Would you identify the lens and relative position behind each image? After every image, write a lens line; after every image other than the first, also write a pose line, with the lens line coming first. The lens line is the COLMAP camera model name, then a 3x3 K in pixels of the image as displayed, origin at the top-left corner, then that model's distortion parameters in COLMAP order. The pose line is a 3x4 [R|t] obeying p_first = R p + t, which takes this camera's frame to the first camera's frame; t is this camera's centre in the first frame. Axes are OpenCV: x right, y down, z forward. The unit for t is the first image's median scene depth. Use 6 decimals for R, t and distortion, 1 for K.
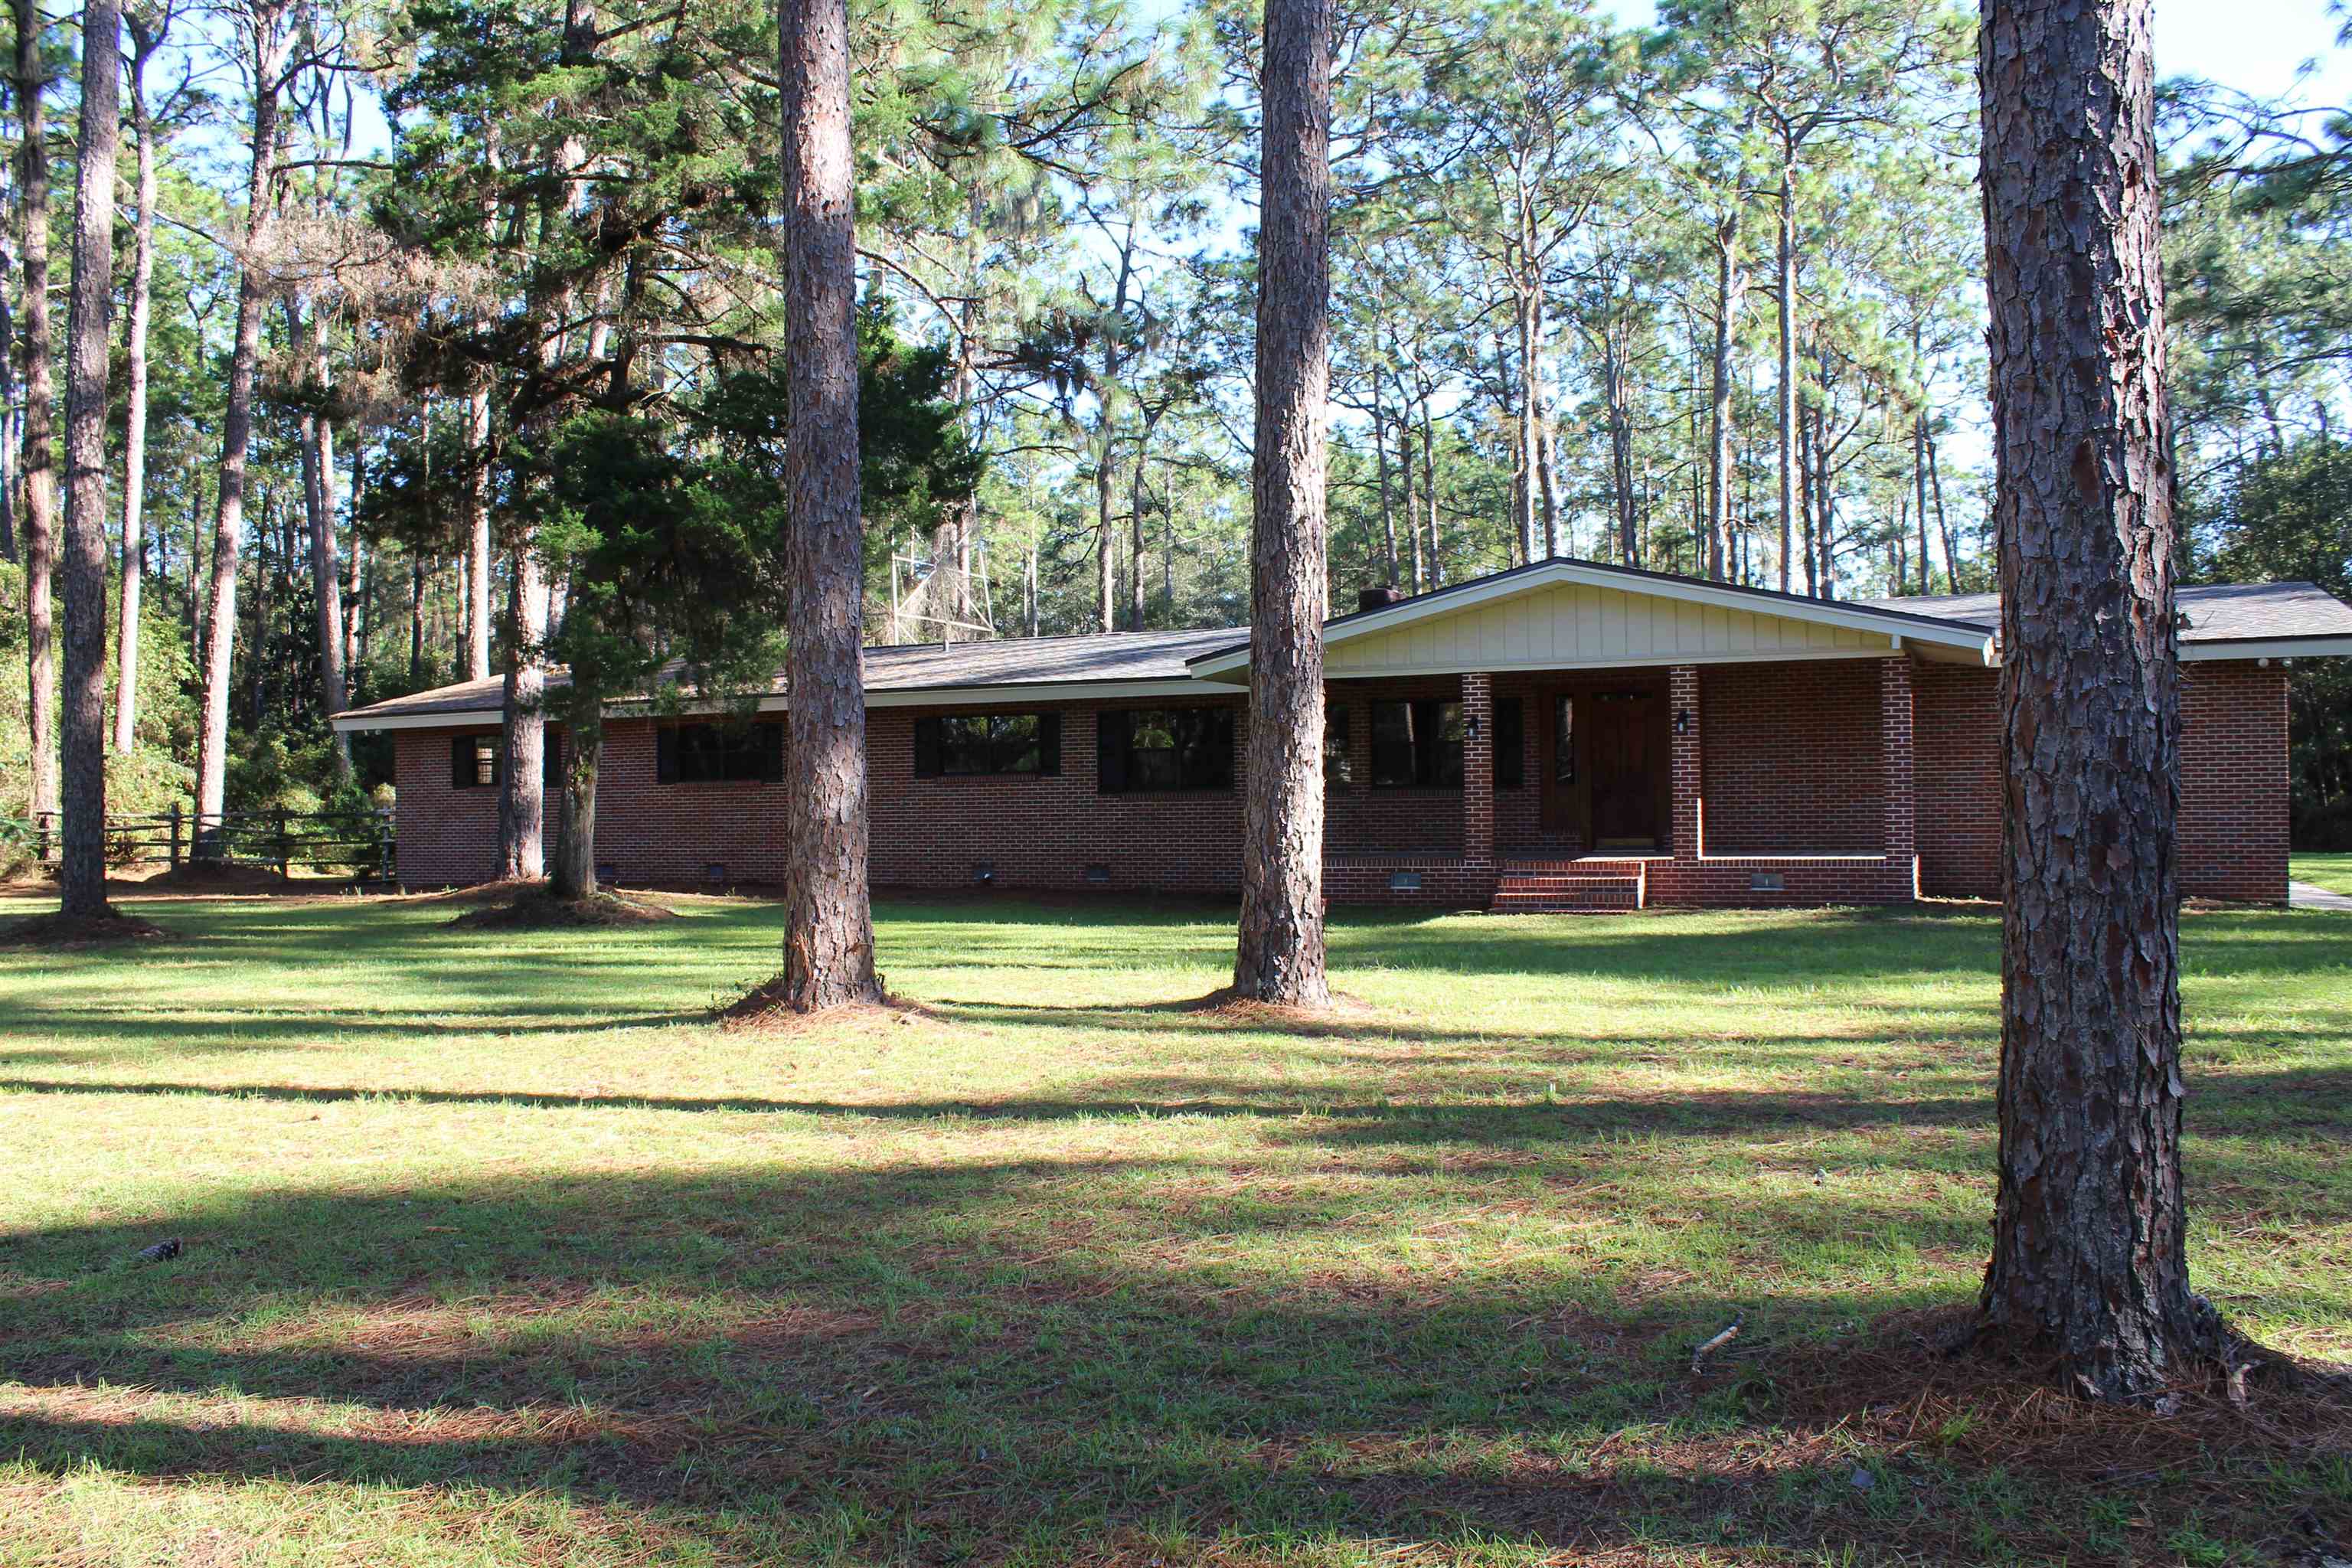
lens RADIAL K [[1959.4, 0, 1176.0], [0, 1959.4, 784.0], [0, 0, 1]] dist [-0.208457, 0.230837]
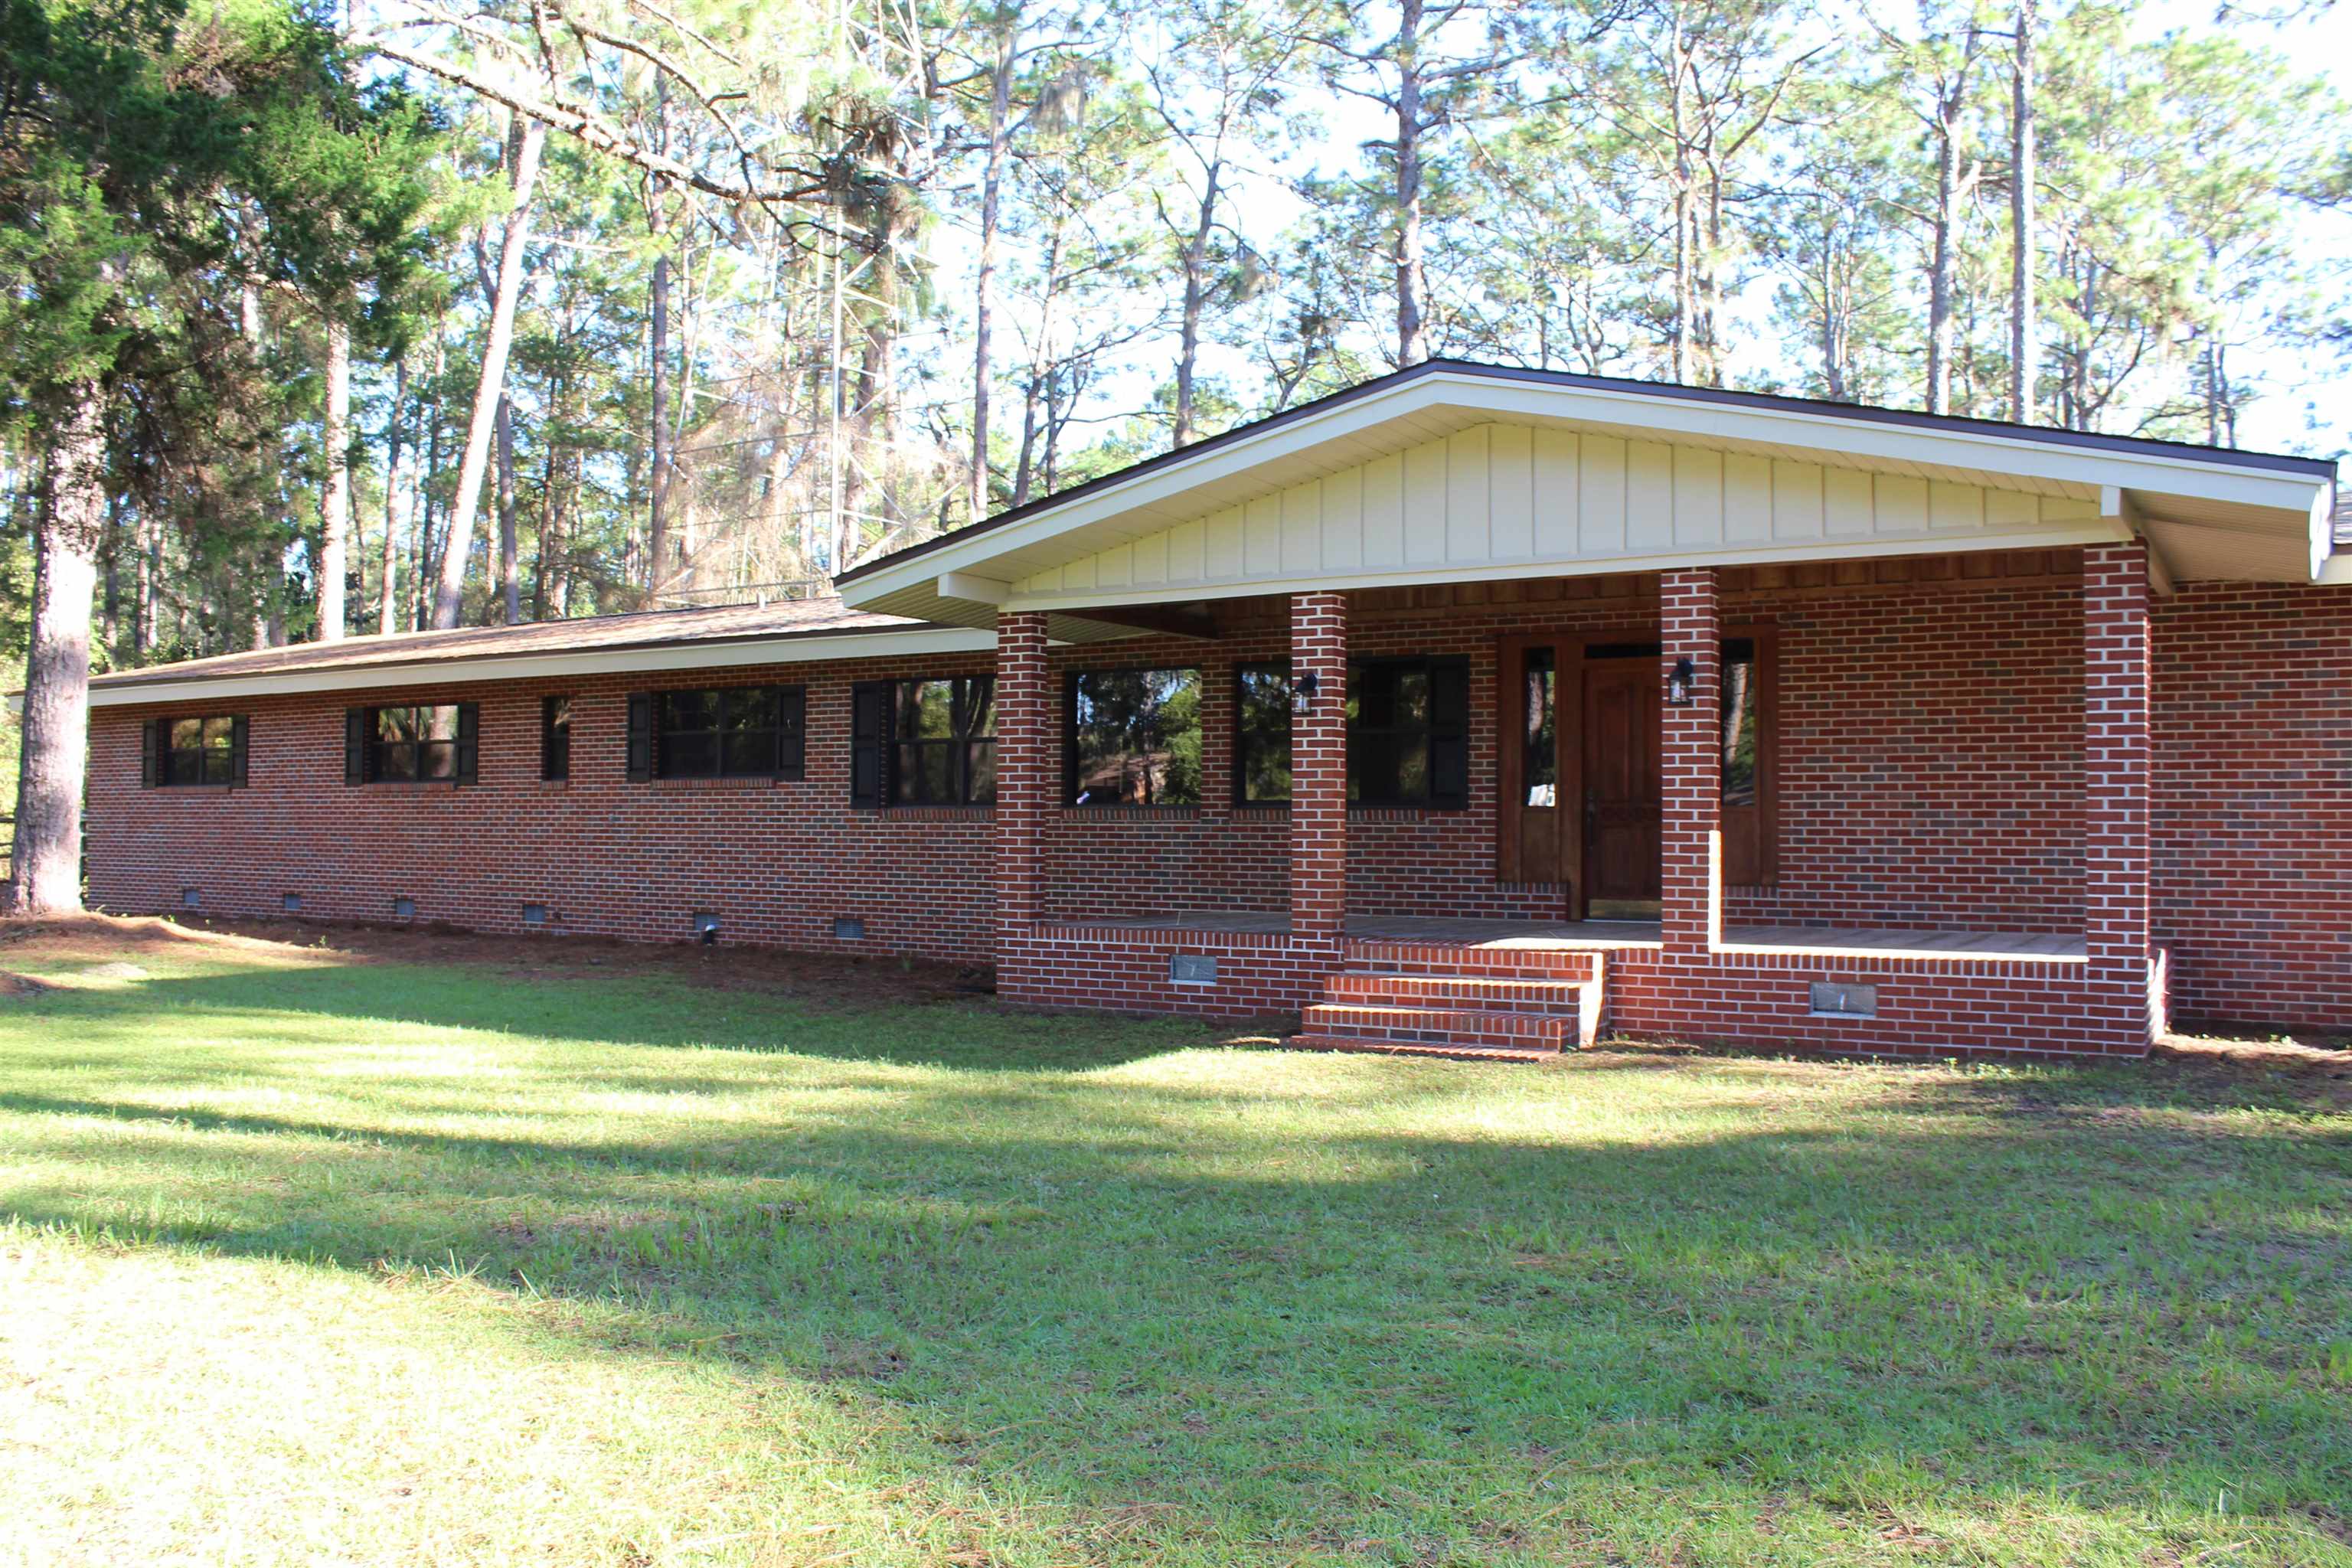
lens RADIAL K [[1959.4, 0, 1176.0], [0, 1959.4, 784.0], [0, 0, 1]] dist [-0.208457, 0.230837]
pose [[0.990760, 0.015943, -0.134688, 0.189189], [-0.017774, 0.999765, -0.012399, 0.003693], [0.134459, 0.014678, 0.990810, 0.453992]]
